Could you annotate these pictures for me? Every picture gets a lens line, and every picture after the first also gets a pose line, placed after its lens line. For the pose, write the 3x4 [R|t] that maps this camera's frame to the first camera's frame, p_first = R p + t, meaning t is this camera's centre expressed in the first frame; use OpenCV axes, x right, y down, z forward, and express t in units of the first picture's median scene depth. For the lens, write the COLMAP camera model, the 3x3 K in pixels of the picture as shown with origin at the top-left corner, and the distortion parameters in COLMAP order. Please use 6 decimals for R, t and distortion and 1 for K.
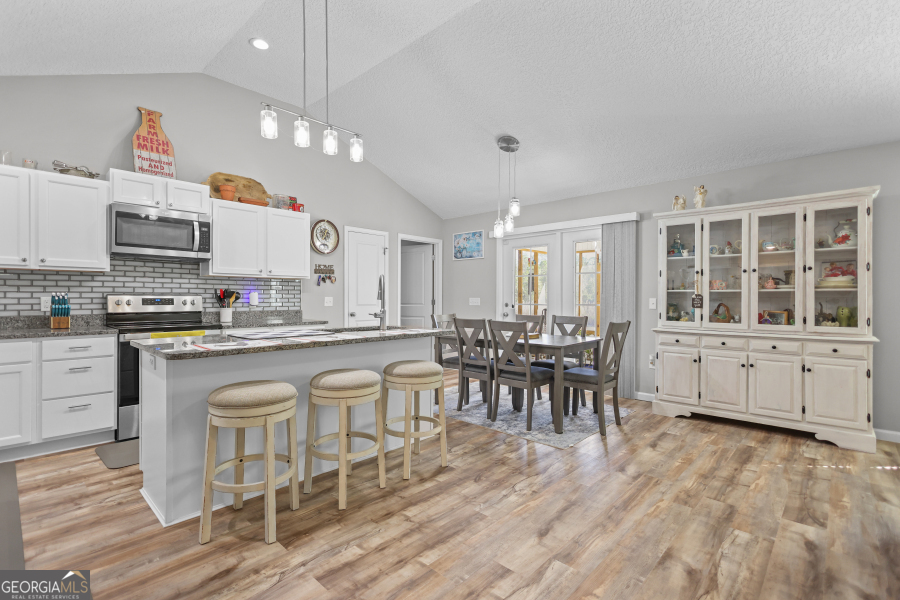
lens RADIAL K [[418.0, 0, 444.5], [0, 418.0, 300.2], [0, 0, 1]] dist [0.005076, -0.000780]
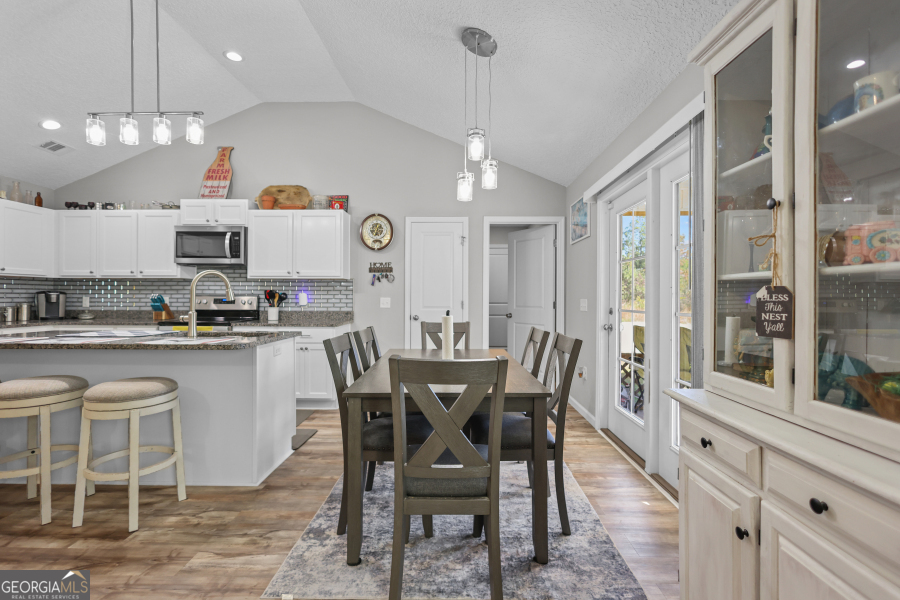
lens RADIAL K [[418.0, 0, 449.9], [0, 418.0, 296.5], [0, 0, 1]] dist [0.005076, -0.000780]
pose [[0.671441, -0.002392, -0.741054, 0.605741], [-0.006473, 0.999938, -0.009092, -0.003677], [0.741029, 0.010902, 0.671384, 0.609734]]
